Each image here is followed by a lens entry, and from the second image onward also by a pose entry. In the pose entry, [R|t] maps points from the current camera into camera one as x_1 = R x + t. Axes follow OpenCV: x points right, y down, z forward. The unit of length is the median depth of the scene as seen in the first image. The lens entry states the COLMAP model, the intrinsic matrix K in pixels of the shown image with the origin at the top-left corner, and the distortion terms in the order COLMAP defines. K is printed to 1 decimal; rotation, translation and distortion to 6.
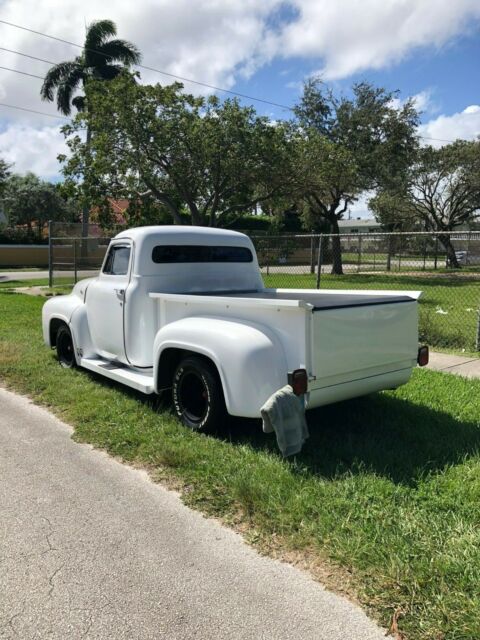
lens RADIAL K [[514.4, 0, 240.6], [0, 514.4, 300.9], [0, 0, 1]] dist [0.014559, -0.001329]
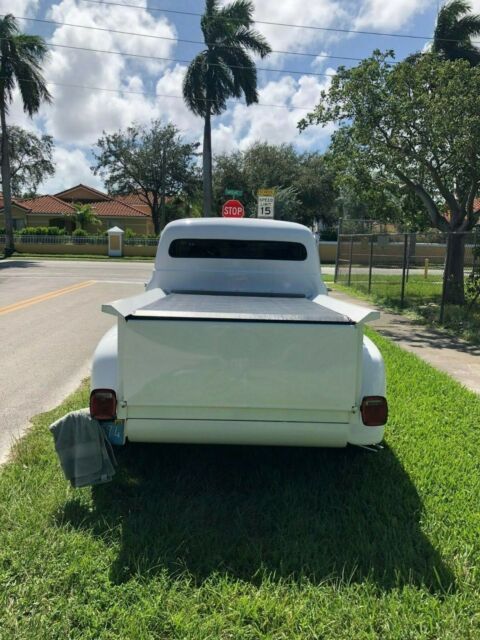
lens RADIAL K [[526.6, 0, 243.6], [0, 526.6, 308.2], [0, 0, 1]] dist [0.012710, -0.006418]
pose [[0.790811, 0.078699, -0.606980, 0.443036], [-0.069110, 0.996838, 0.039206, -0.023904], [0.608146, 0.010944, 0.793750, 0.267778]]
